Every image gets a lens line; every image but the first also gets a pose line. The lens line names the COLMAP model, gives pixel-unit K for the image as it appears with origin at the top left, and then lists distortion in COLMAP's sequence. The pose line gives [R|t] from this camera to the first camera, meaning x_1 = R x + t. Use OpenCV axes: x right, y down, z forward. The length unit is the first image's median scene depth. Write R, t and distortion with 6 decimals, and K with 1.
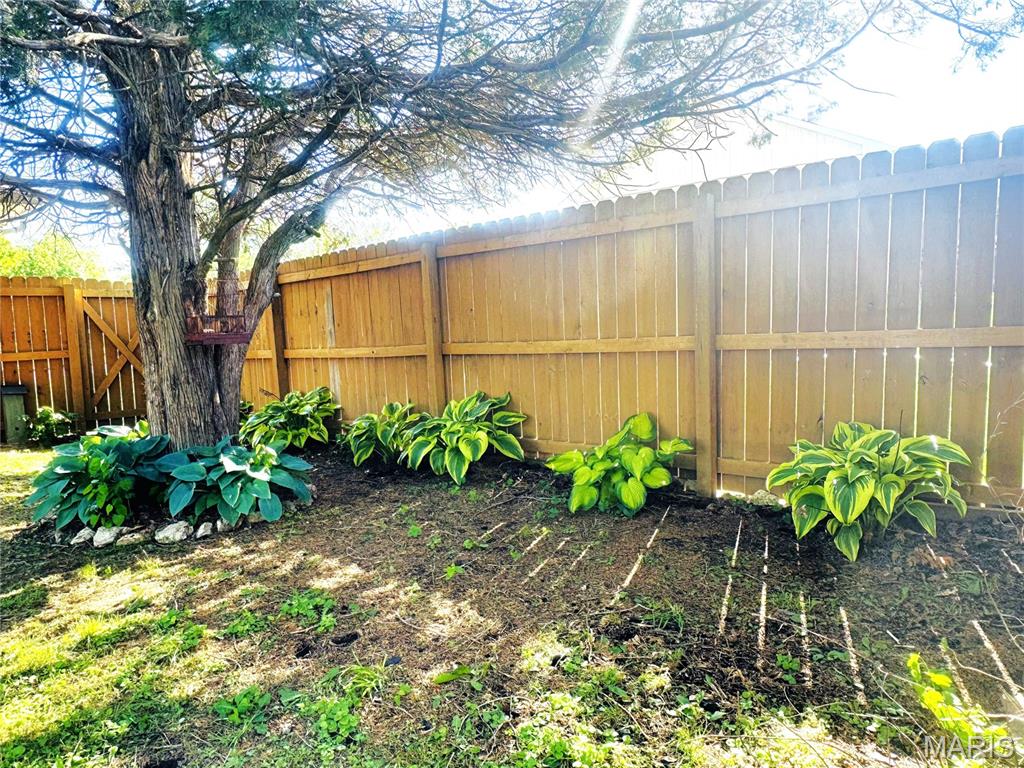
lens RADIAL K [[672.5, 0, 512.0], [0, 672.5, 384.0], [0, 0, 1]] dist [0.001873, 0.000292]
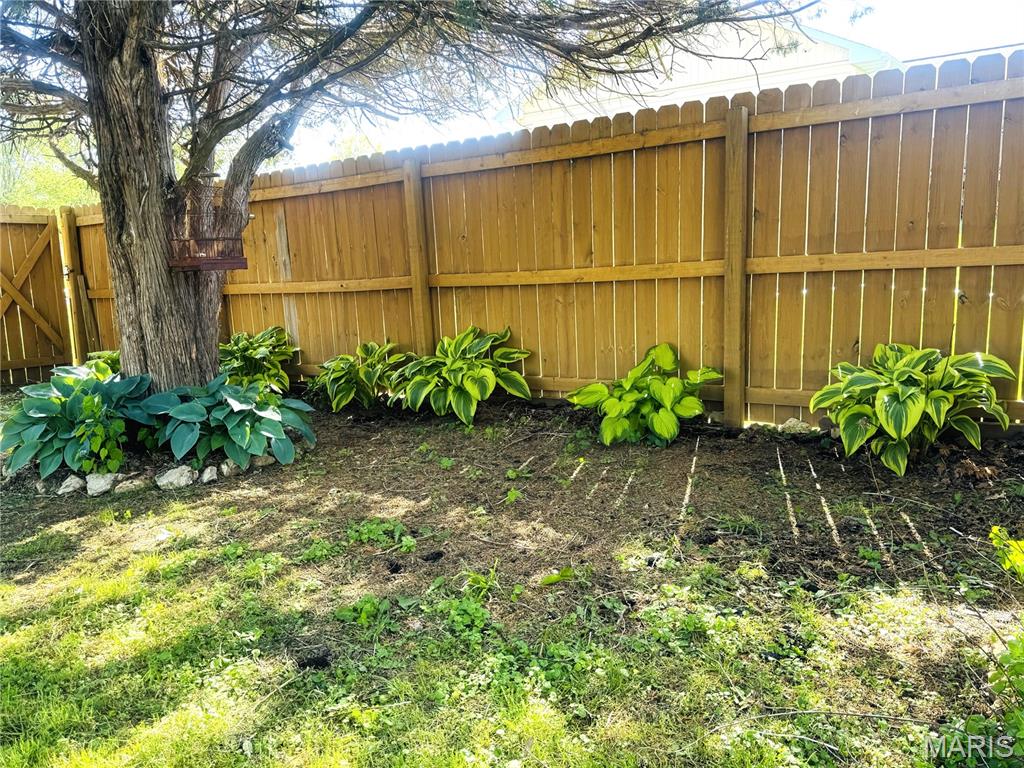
lens RADIAL K [[783.3, 0, 512.0], [0, 783.3, 384.0], [0, 0, 1]] dist [0.106761, -0.156872]
pose [[0.995431, -0.019105, 0.093556, -0.146767], [0.012982, 0.997760, 0.065621, 0.028653], [-0.094600, -0.064106, 0.993449, -0.103531]]
